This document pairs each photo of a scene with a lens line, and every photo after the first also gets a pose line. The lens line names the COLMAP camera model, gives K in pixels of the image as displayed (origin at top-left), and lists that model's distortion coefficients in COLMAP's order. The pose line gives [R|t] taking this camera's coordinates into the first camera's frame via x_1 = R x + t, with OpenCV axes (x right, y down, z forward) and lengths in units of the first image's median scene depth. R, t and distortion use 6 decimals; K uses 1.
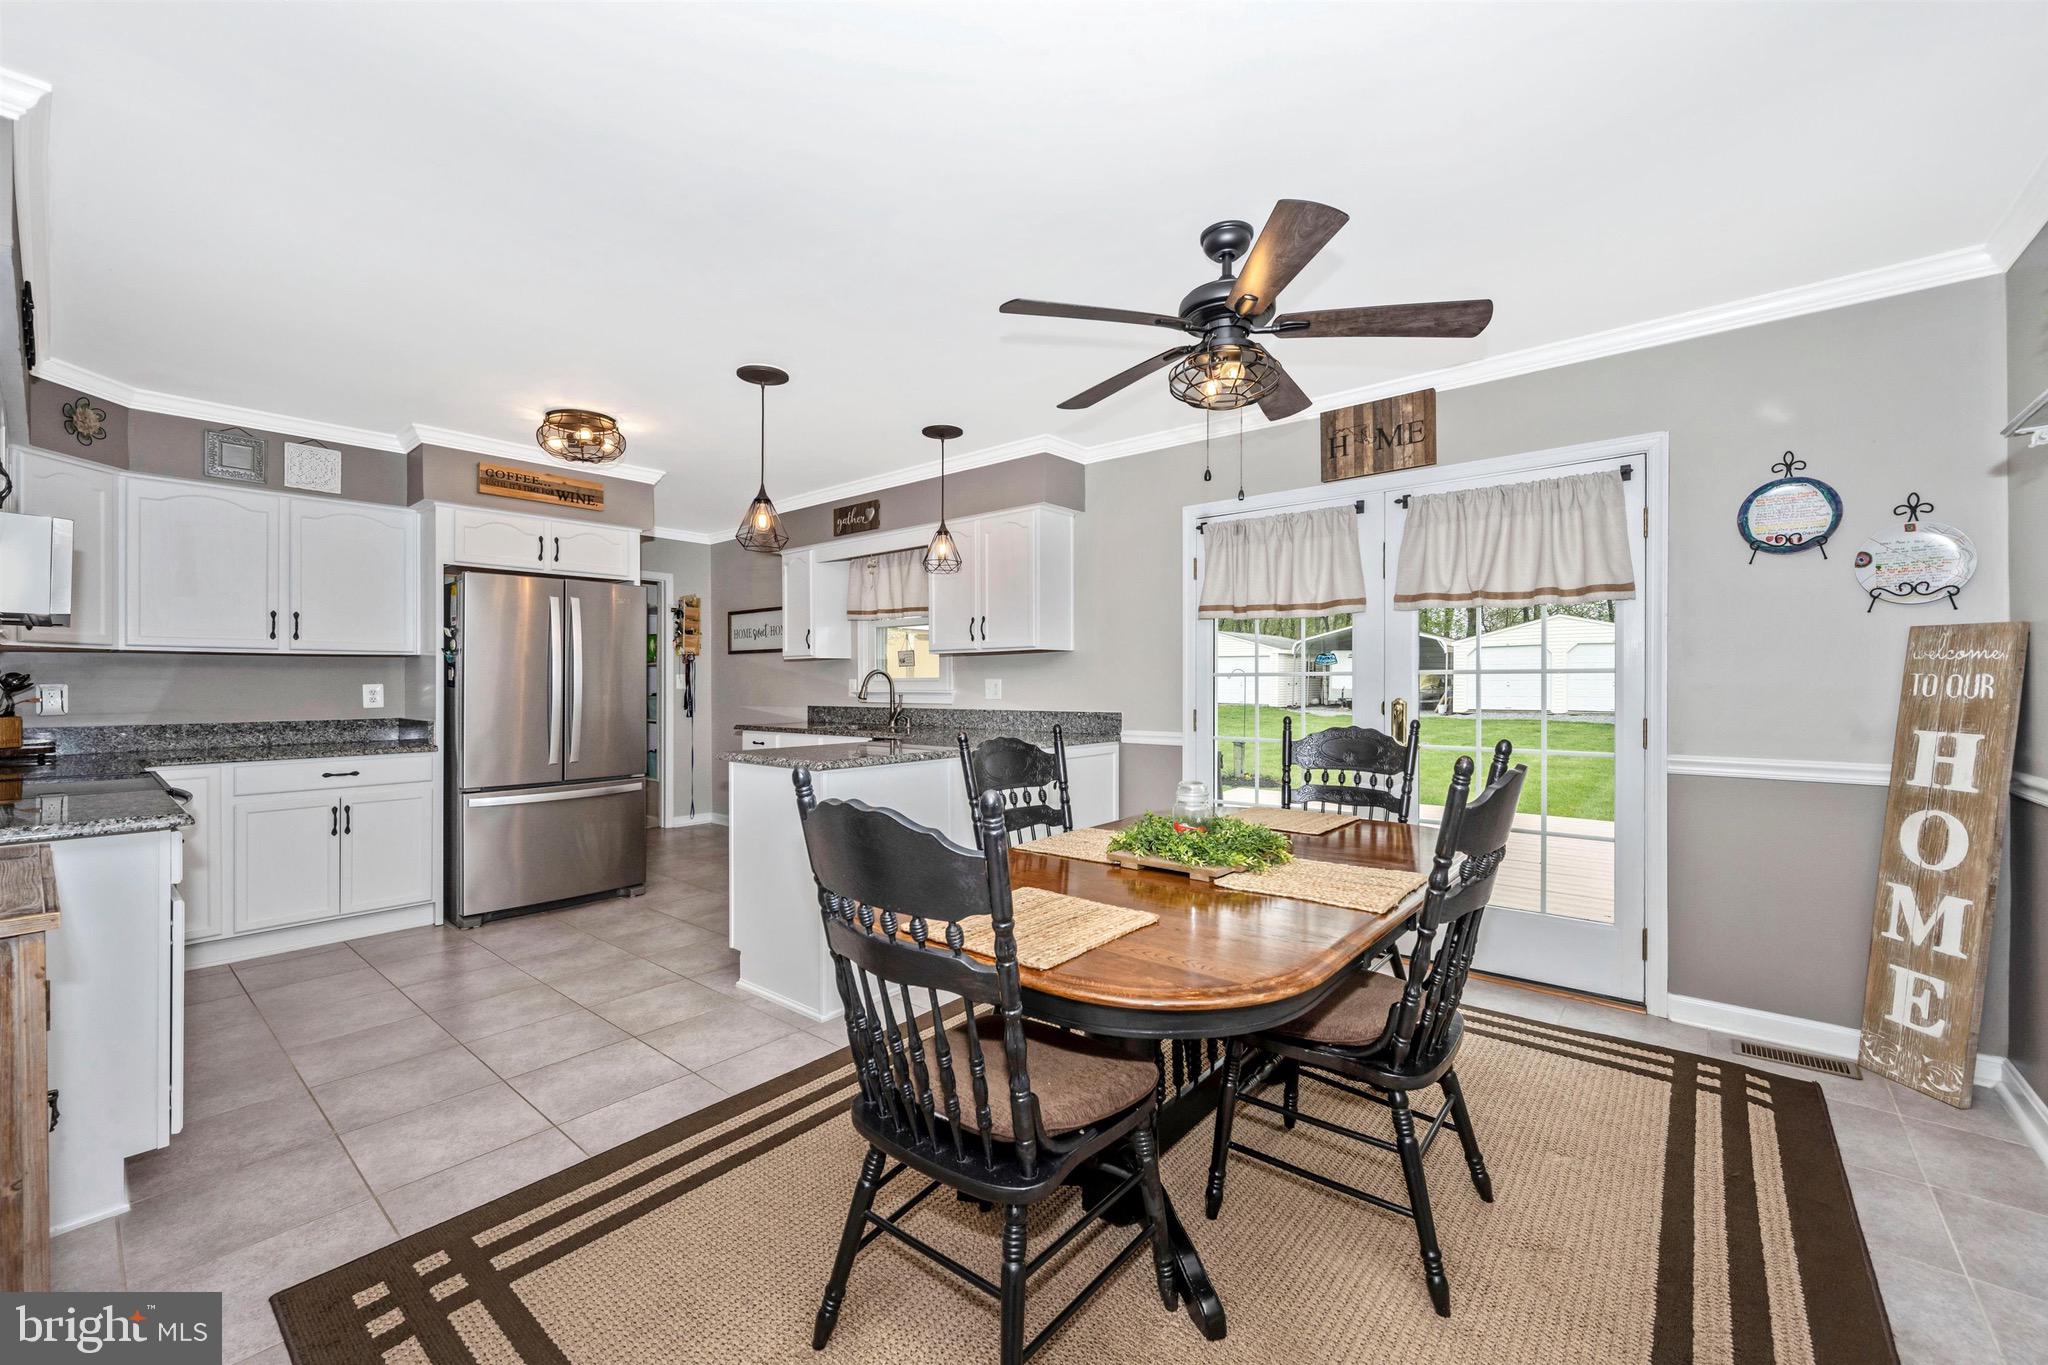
lens RADIAL K [[810.9, 0, 1016.0], [0, 810.9, 668.9], [0, 0, 1]] dist [0.000996, -0.000320]
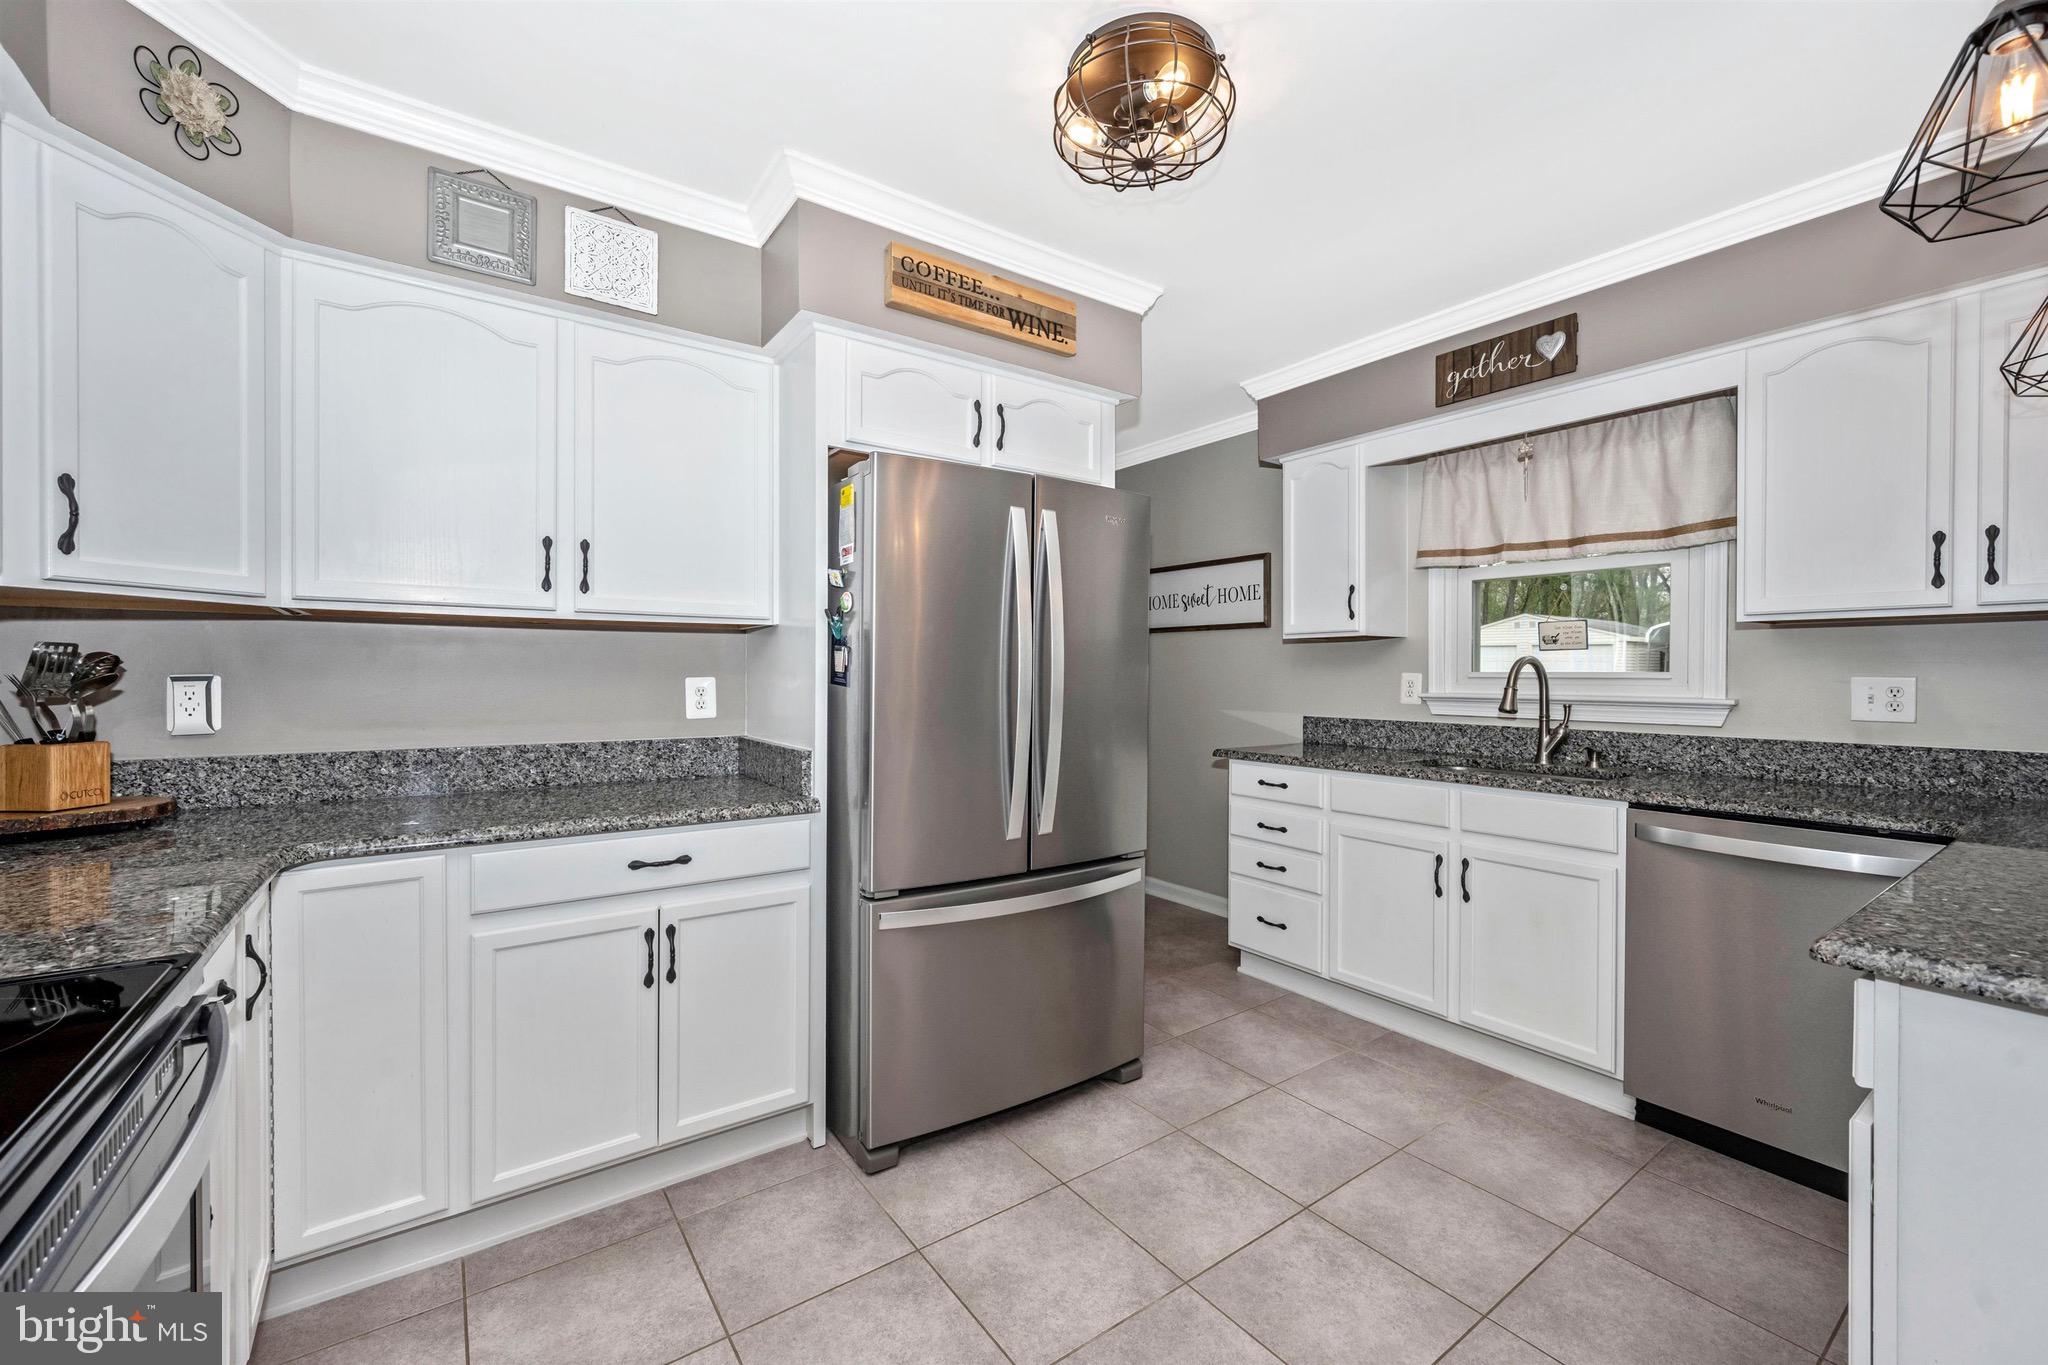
lens RADIAL K [[810.9, 0, 1022.1], [0, 810.9, 664.2], [0, 0, 1]] dist [0.000996, -0.000320]
pose [[0.970550, 0.005922, -0.240827, -0.462355], [-0.004248, 0.999963, 0.007470, 0.004501], [0.240862, -0.006227, 0.970539, 0.531356]]
